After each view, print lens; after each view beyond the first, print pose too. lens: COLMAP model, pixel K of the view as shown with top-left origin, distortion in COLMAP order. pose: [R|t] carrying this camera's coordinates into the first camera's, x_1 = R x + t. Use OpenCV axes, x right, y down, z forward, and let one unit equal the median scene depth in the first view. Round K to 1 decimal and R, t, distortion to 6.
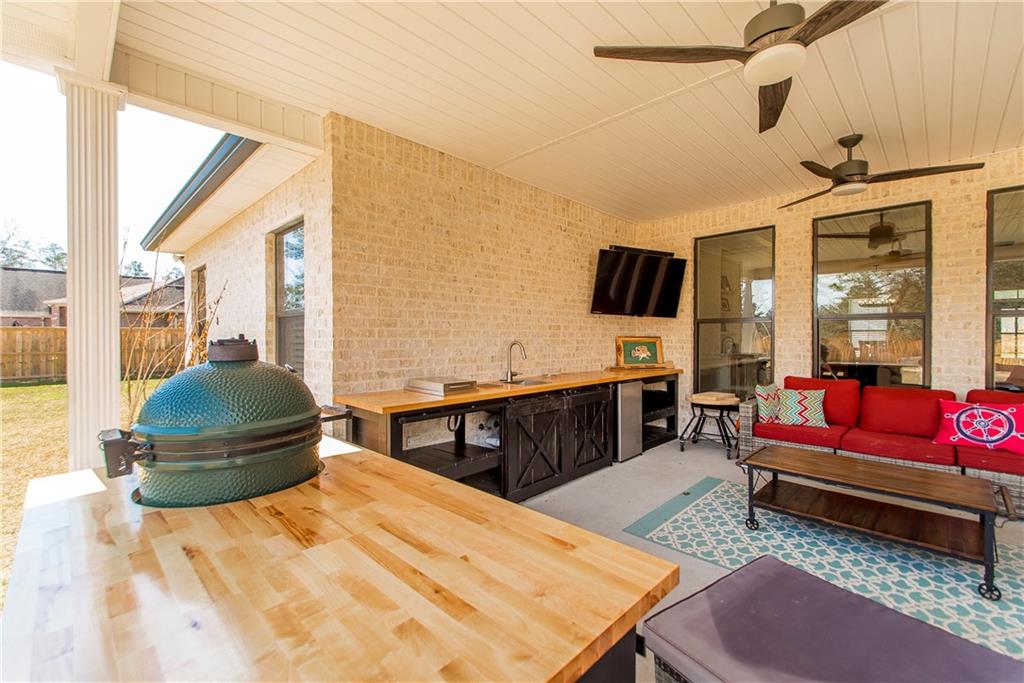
lens RADIAL K [[448.3, 0, 516.6], [0, 448.3, 340.9], [0, 0, 1]] dist [0.019286, -0.007451]
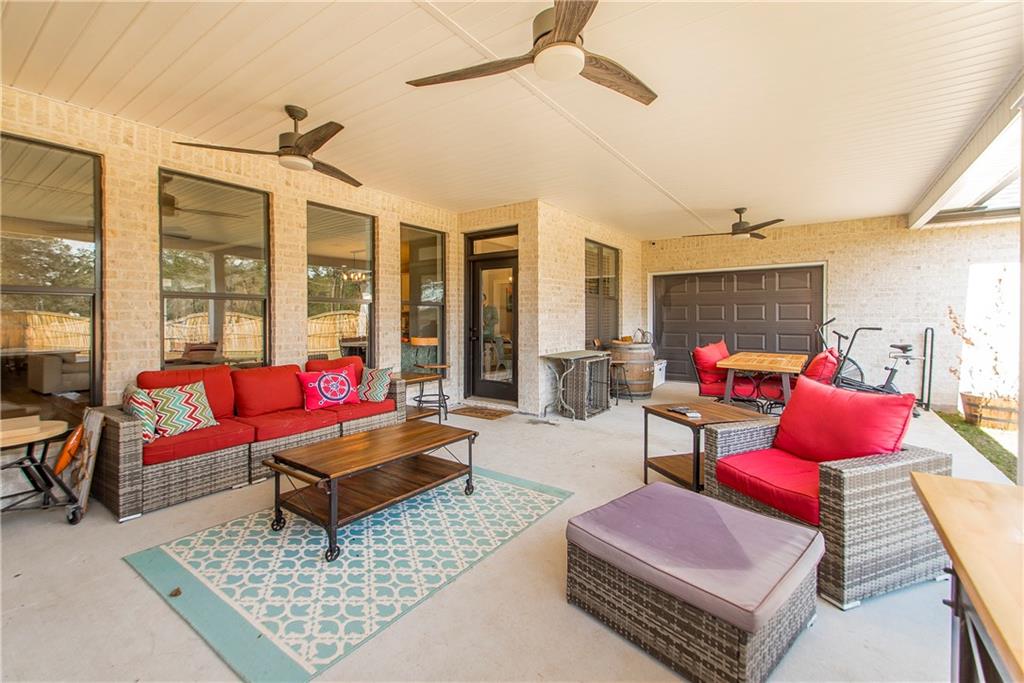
lens RADIAL K [[448.3, 0, 475.6], [0, 448.3, 317.1], [0, 0, 1]] dist [0.019286, -0.007451]
pose [[-0.139360, 0.002867, 0.990238, -0.240432], [0.013434, 0.999909, -0.001005, -0.003107], [-0.990151, 0.013163, -0.139386, 0.695747]]
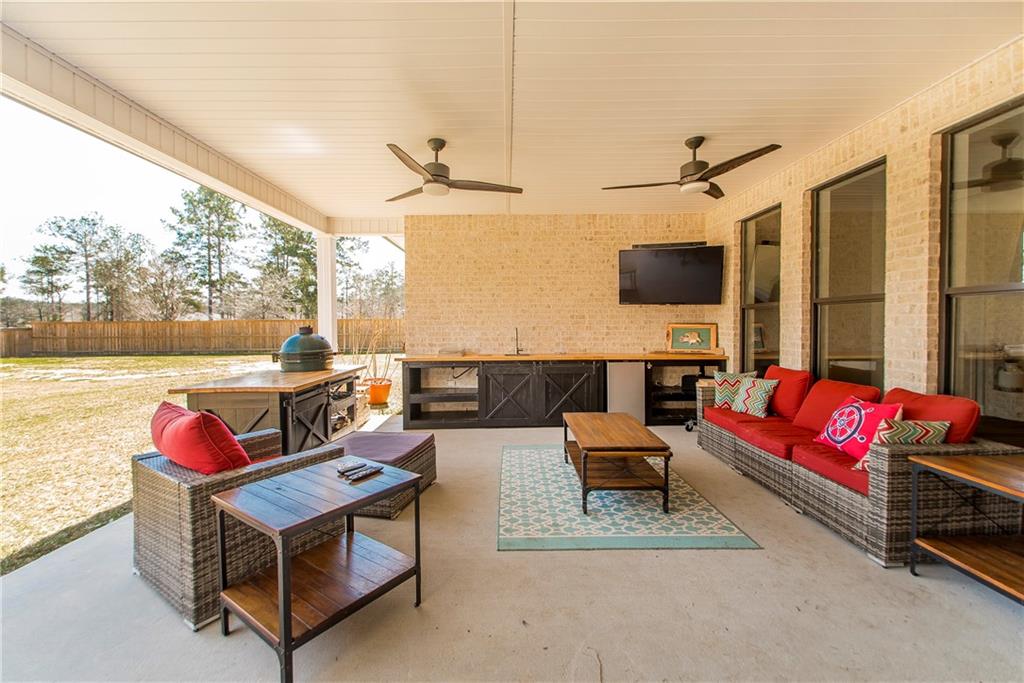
lens RADIAL K [[448.3, 0, 494.3], [0, 448.3, 334.8], [0, 0, 1]] dist [0.019286, -0.007451]
pose [[0.681904, 0.014093, -0.731306, 1.070309], [-0.000761, 0.999827, 0.018558, -0.002593], [0.731441, -0.012098, 0.681797, -0.076480]]
